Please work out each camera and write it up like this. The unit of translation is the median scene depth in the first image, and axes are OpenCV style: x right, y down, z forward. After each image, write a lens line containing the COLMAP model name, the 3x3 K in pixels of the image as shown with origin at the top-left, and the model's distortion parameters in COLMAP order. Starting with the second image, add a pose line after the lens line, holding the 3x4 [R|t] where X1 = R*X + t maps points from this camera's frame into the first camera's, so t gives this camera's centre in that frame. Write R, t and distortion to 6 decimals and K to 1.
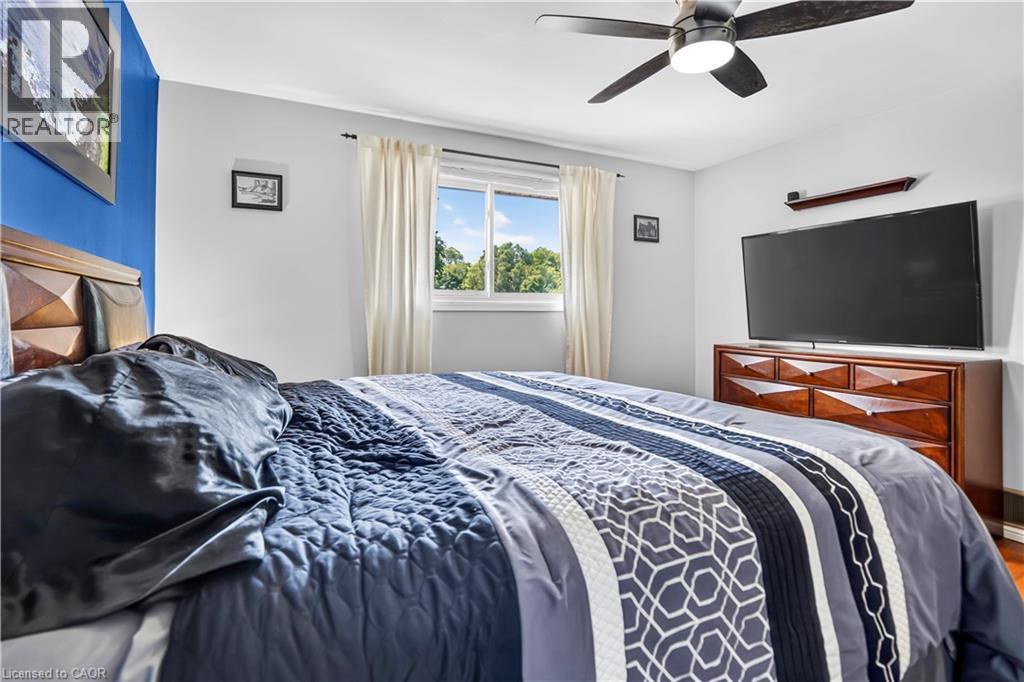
lens RADIAL K [[483.9, 0, 510.1], [0, 483.9, 307.1], [0, 0, 1]] dist [0.002897, 0.000162]
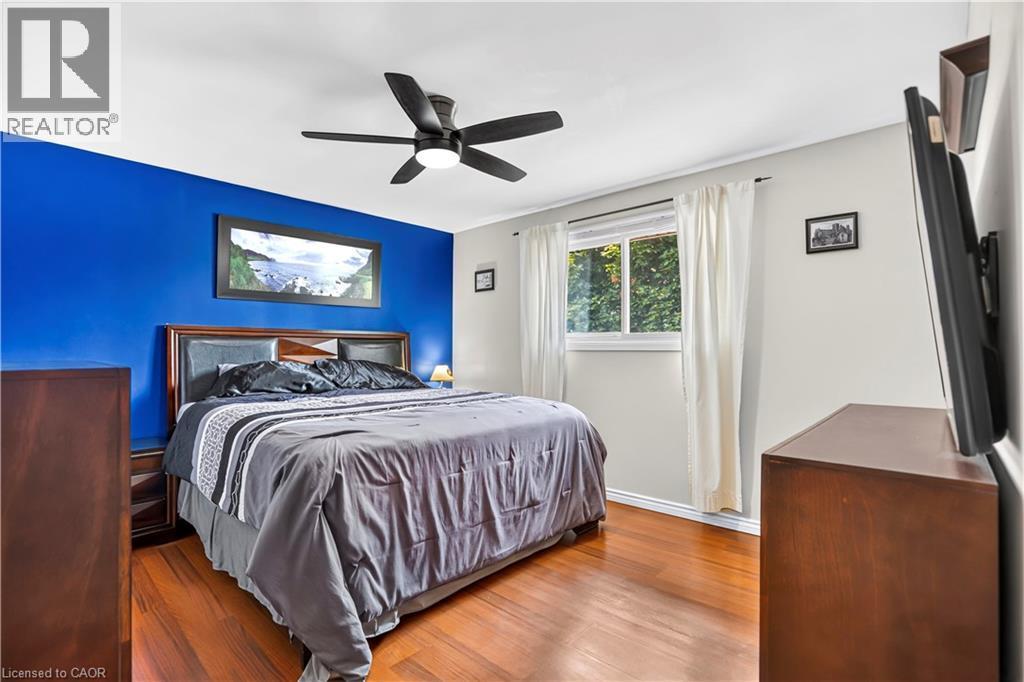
lens RADIAL K [[478.6, 0, 511.7], [0, 478.6, 352.3], [0, 0, 1]] dist [-0.000888, -0.000293]
pose [[0.366266, 0.000191, -0.930510, 0.870526], [-0.004195, 0.999990, -0.001446, 0.015075], [0.930501, 0.004433, 0.366263, 0.361703]]
